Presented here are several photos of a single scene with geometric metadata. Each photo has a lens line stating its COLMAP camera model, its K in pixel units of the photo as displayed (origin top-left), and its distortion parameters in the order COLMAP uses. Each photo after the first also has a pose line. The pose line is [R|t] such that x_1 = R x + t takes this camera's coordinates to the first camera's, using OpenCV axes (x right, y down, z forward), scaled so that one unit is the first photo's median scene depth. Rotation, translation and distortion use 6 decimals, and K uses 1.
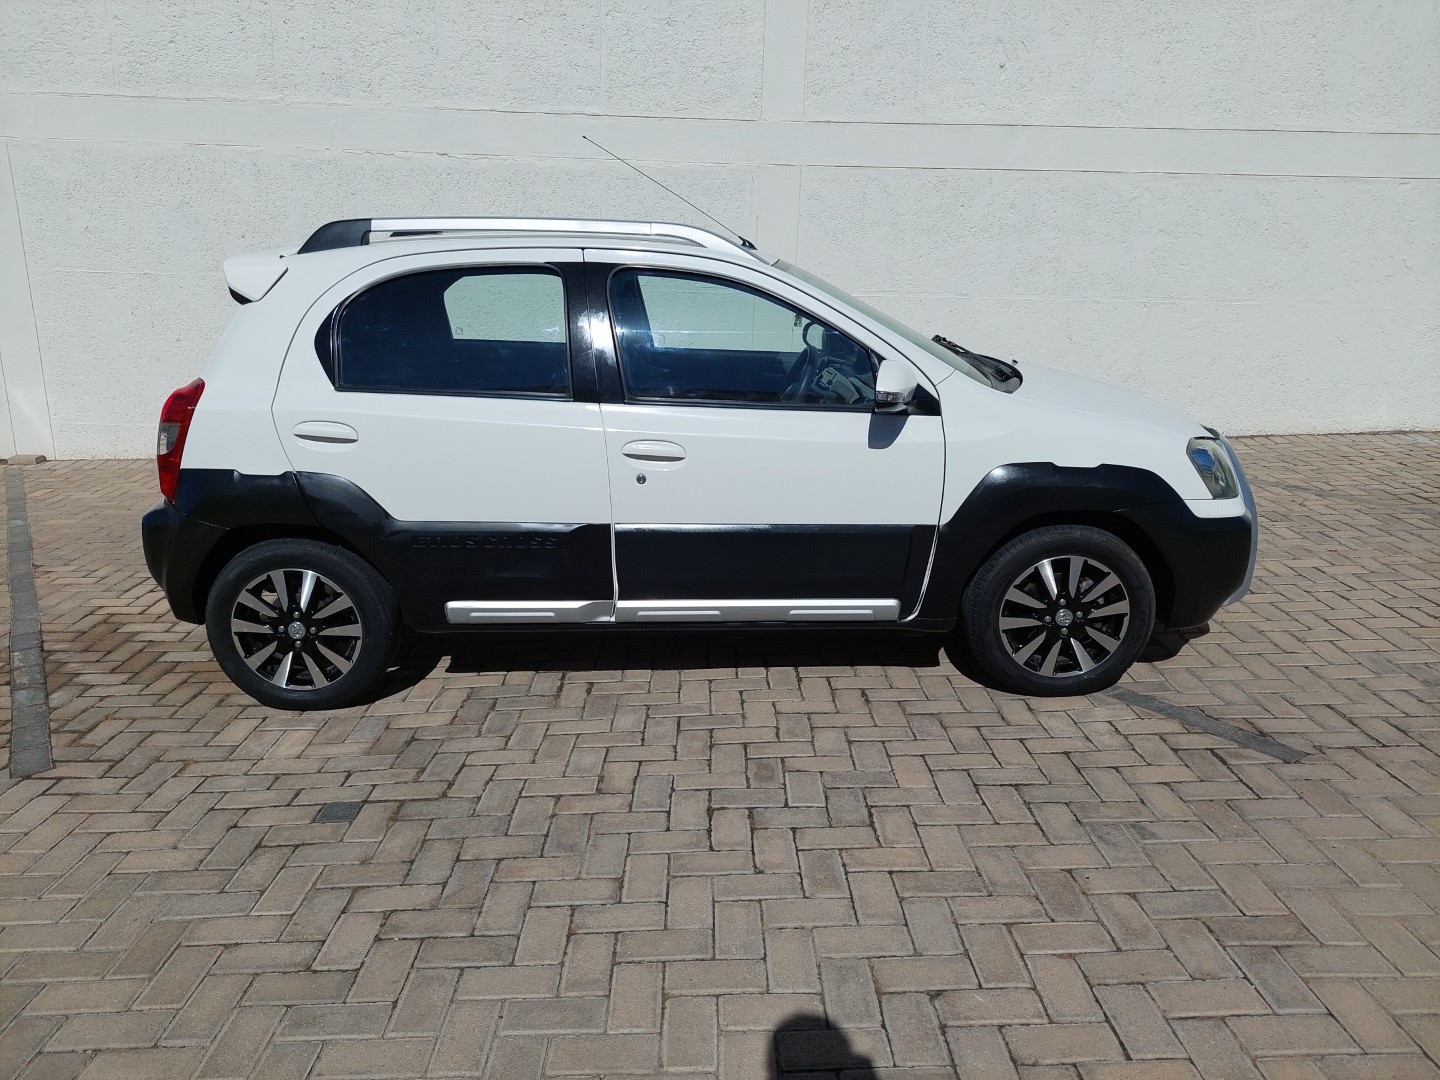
lens RADIAL K [[1043.9, 0, 729.6], [0, 1043.9, 537.6], [0, 0, 1]] dist [0.063330, -0.059389]
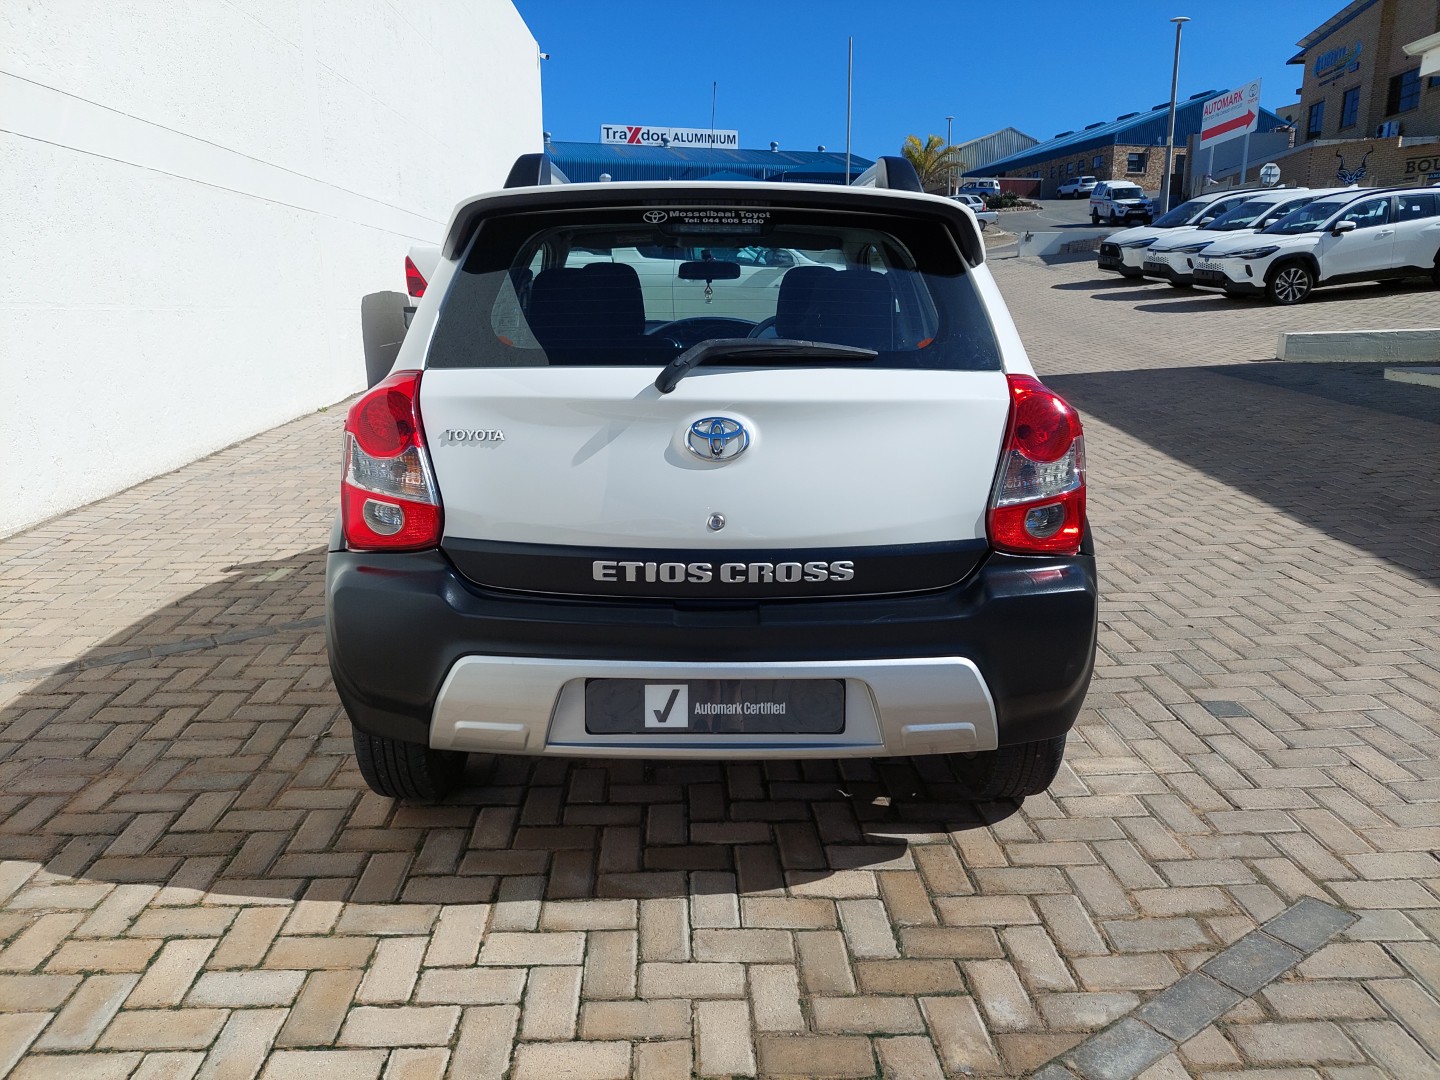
lens RADIAL K [[1043.9, 0, 729.6], [0, 1043.9, 537.6], [0, 0, 1]] dist [0.063330, -0.059389]
pose [[-0.019802, -0.231992, 0.972516, -1.145857], [0.281653, 0.932018, 0.228066, -0.246058], [-0.959312, 0.278428, 0.046886, 1.155883]]
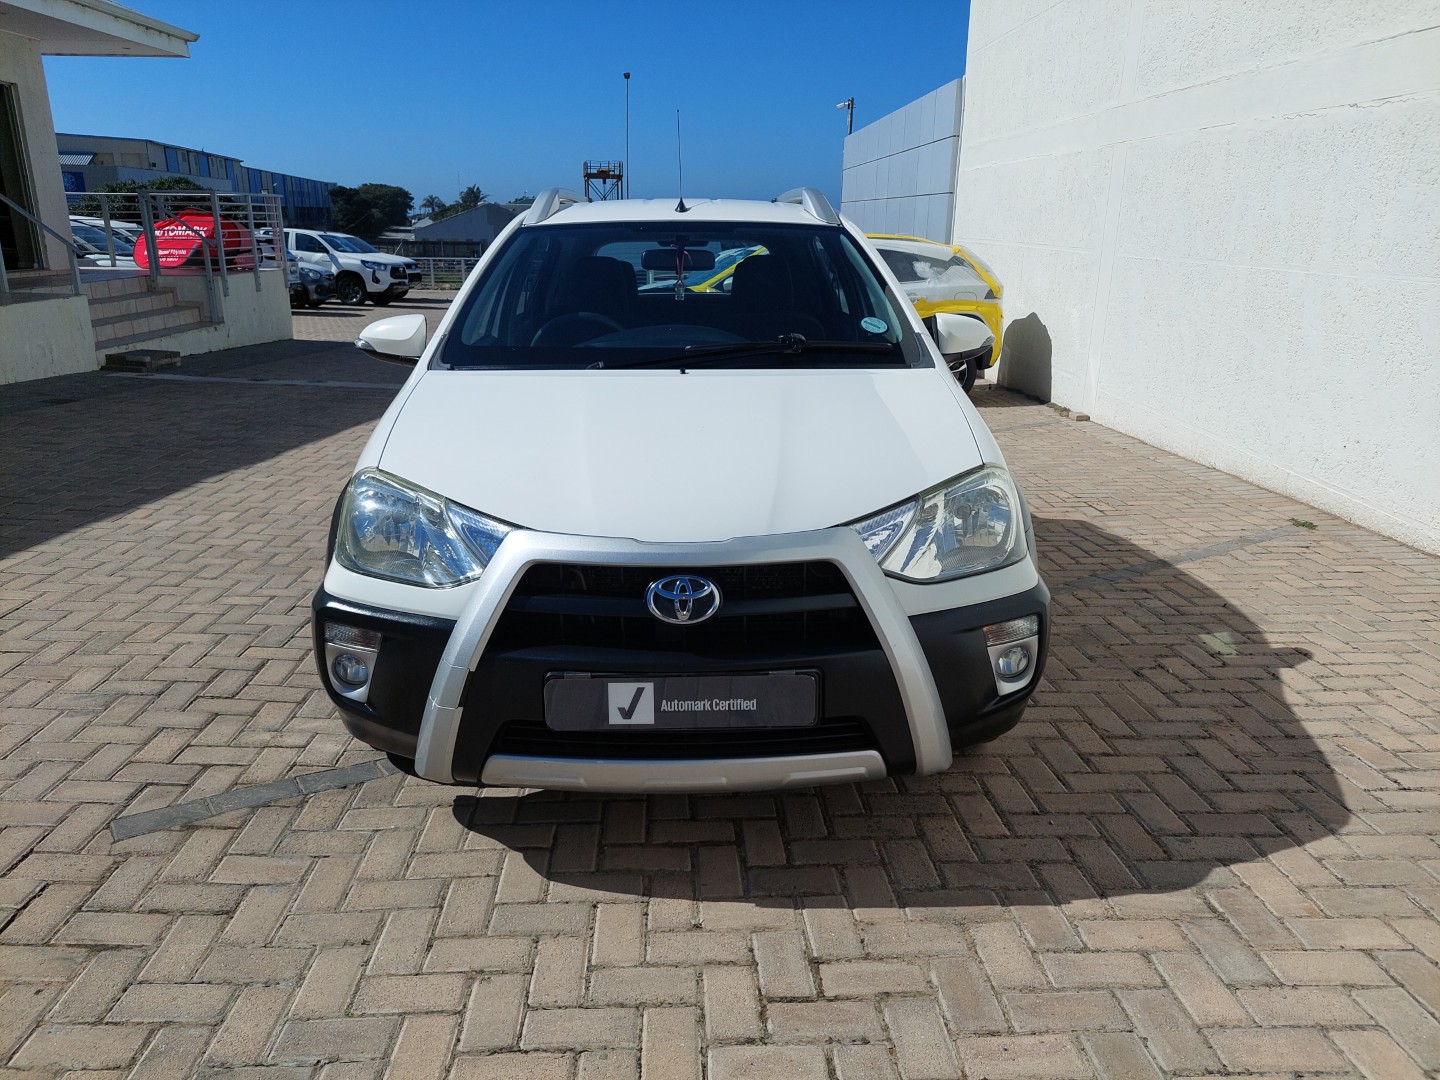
lens RADIAL K [[1043.9, 0, 729.6], [0, 1043.9, 537.6], [0, 0, 1]] dist [0.063330, -0.059389]
pose [[0.024792, 0.277654, -0.960361, 1.131318], [-0.282074, 0.923565, 0.259734, -0.305549], [0.959072, 0.264454, 0.101216, 1.171400]]
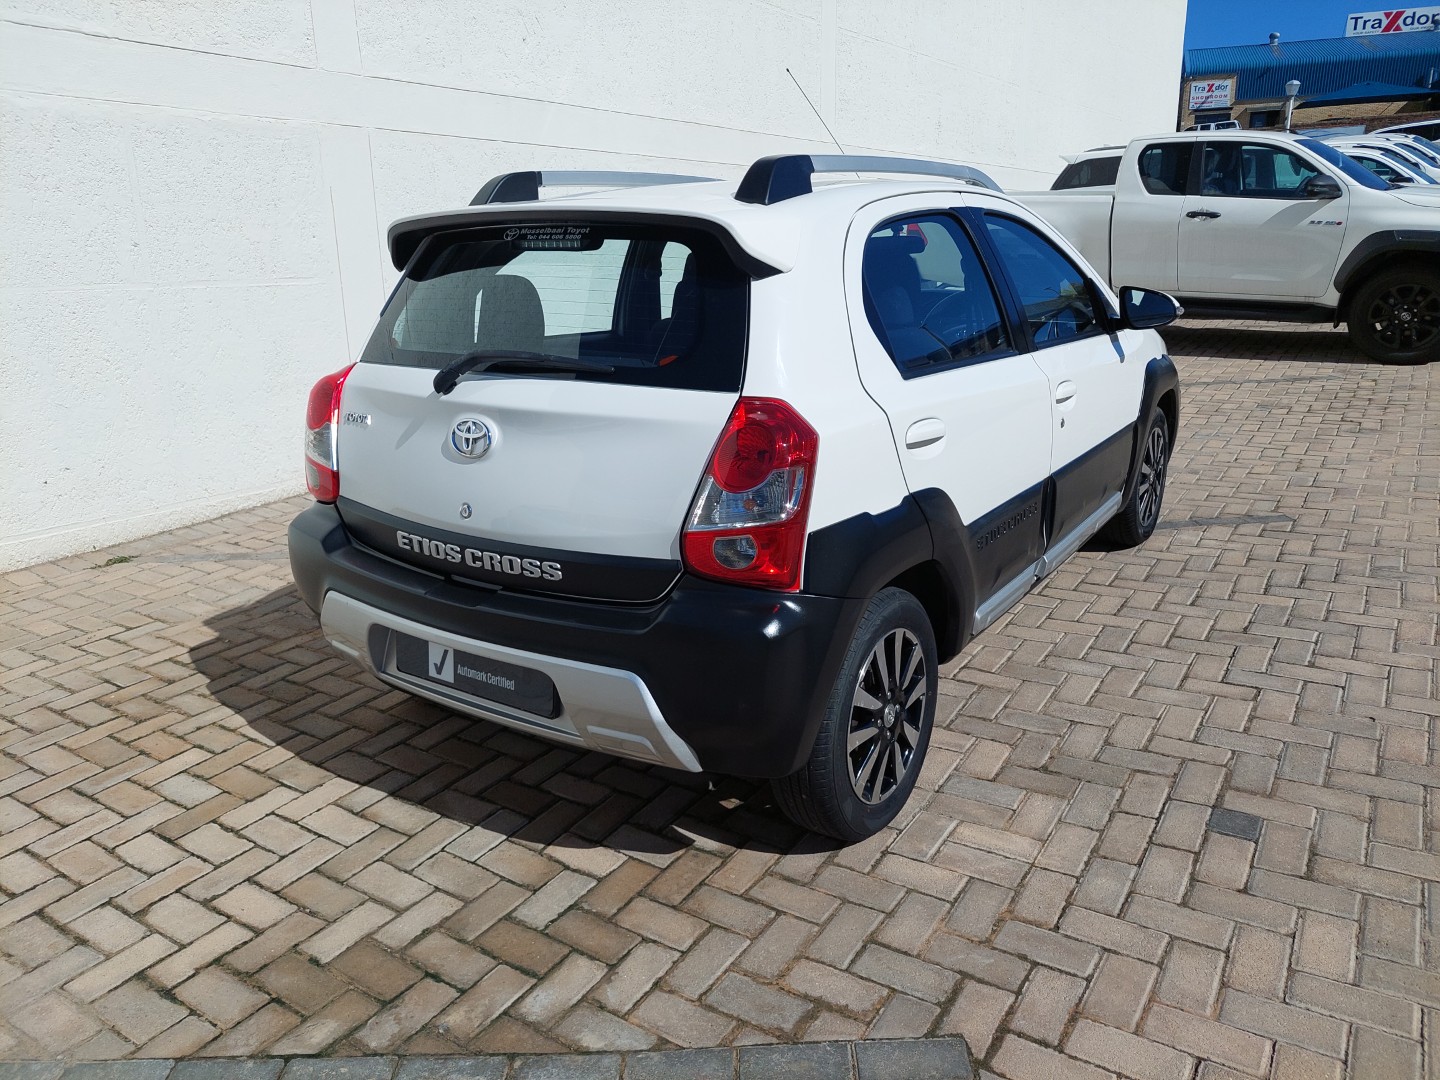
lens RADIAL K [[1043.9, 0, 729.6], [0, 1043.9, 537.6], [0, 0, 1]] dist [0.063330, -0.059389]
pose [[0.559770, -0.250009, 0.790034, -1.010718], [0.261895, 0.957908, 0.117570, -0.139559], [-0.786173, 0.141094, 0.601684, 0.644859]]
